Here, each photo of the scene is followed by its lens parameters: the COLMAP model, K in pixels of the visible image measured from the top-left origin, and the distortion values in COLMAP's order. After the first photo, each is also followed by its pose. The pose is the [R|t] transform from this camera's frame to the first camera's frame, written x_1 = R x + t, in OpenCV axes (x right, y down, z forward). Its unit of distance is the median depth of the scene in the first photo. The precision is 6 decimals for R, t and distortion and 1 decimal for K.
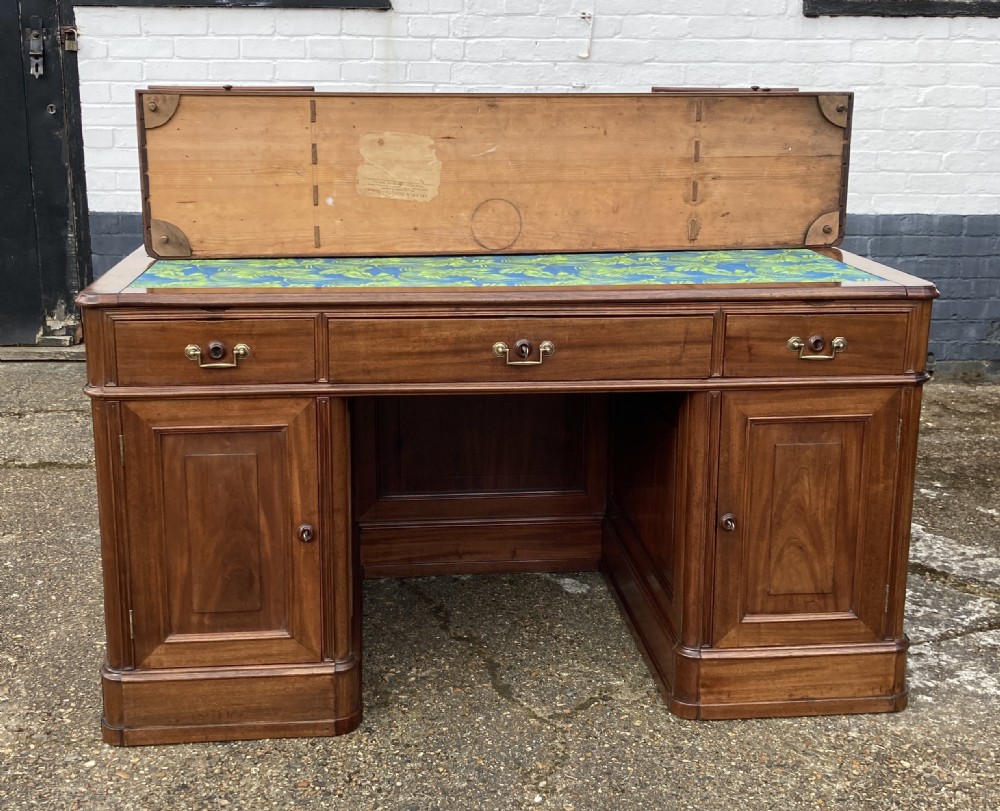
lens RADIAL K [[1327.7, 0, 500.0], [0, 1327.7, 405.5], [0, 0, 1]] dist [0.094994, -0.241910]
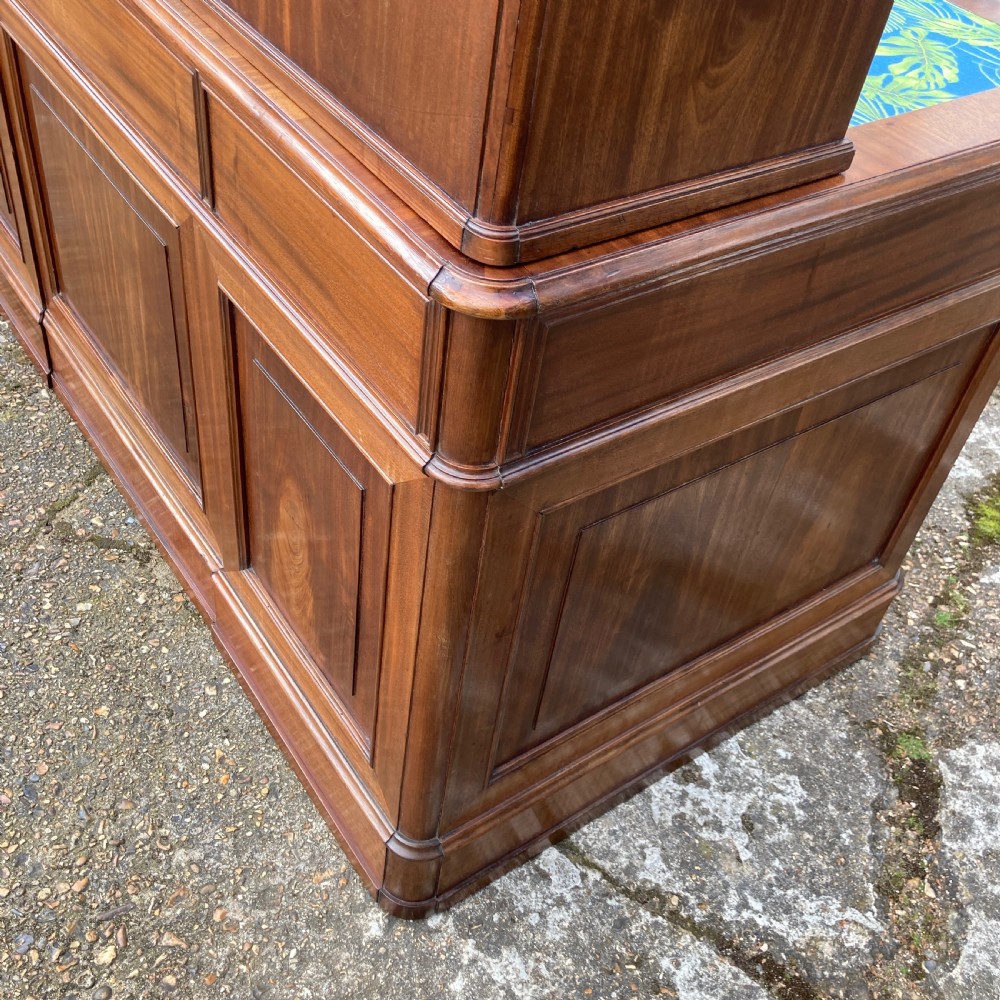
lens RADIAL K [[1106.8, 0, 500.0], [0, 1106.8, 500.0], [0, 0, 1]] dist [-0.009795, 0.022861]
pose [[0.549995, 0.622586, -0.556680, 0.425914], [-0.312998, 0.771625, 0.553740, -0.165528], [0.774298, -0.130315, 0.619258, 0.670769]]
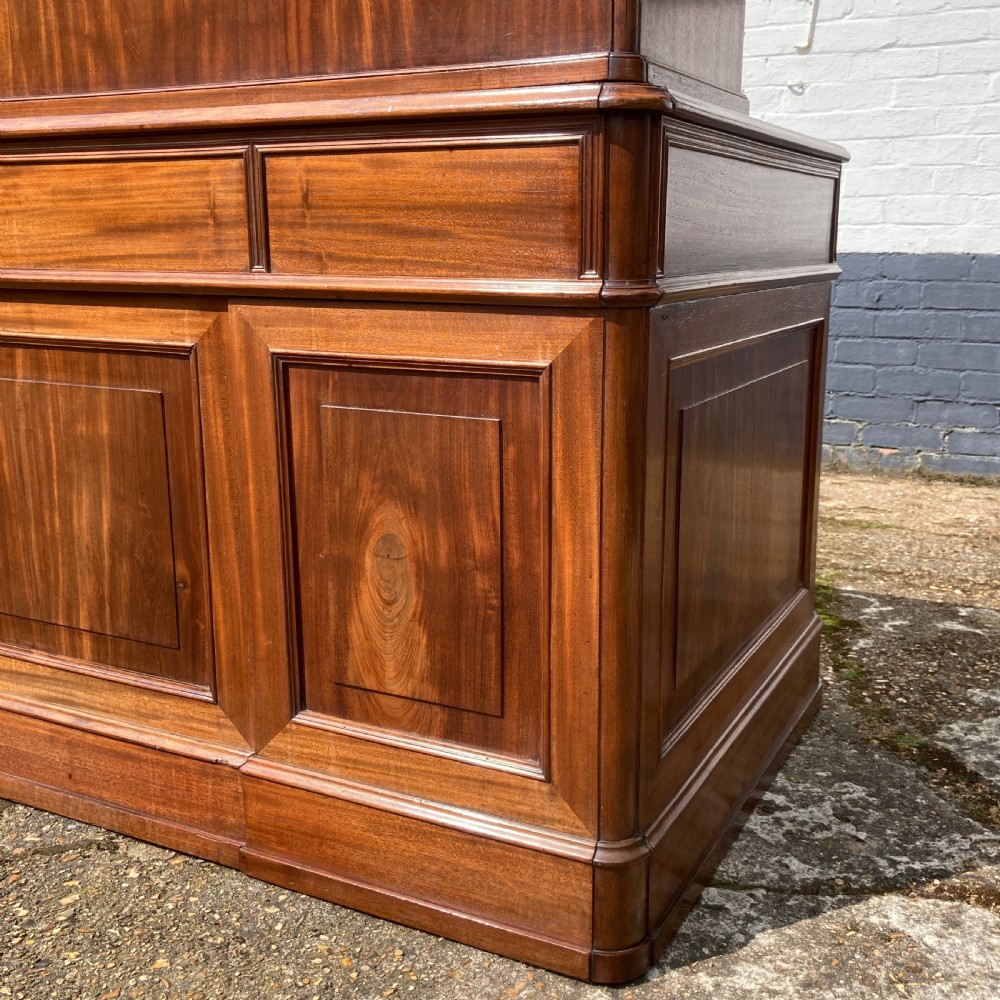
lens RADIAL K [[1156.3, 0, 514.8], [0, 1156.3, 512.8], [0, 0, 1]] dist [-0.001134, -0.012165]
pose [[0.880045, 0.101954, -0.463817, 0.401583], [-0.112064, 0.993684, 0.005797, 0.039287], [0.461479, 0.046875, 0.885912, 0.525137]]
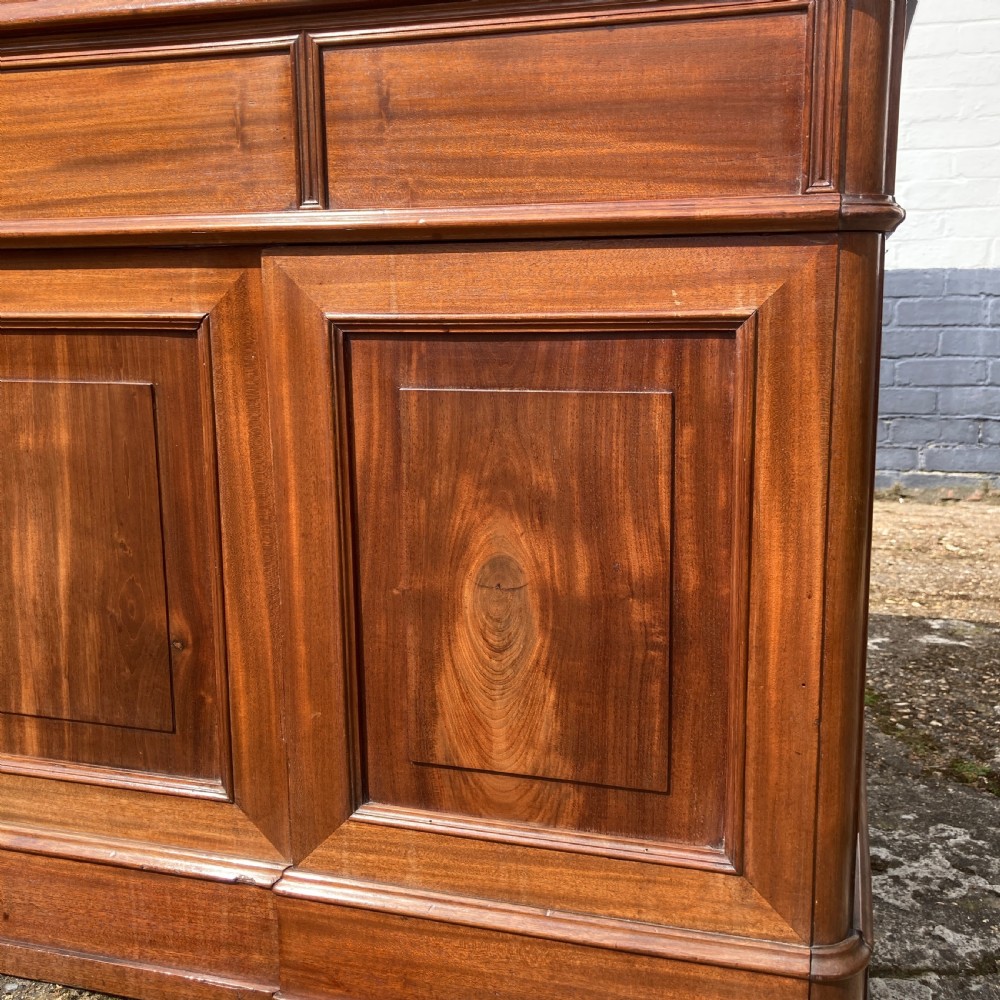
lens RADIAL K [[1106.8, 0, 500.0], [0, 1106.8, 500.0], [0, 0, 1]] dist [-0.009795, 0.022861]
pose [[0.950394, 0.039384, -0.308547, 0.274300], [-0.061134, 0.996255, -0.061138, 0.055593], [0.304983, 0.076968, 0.949242, 0.583711]]
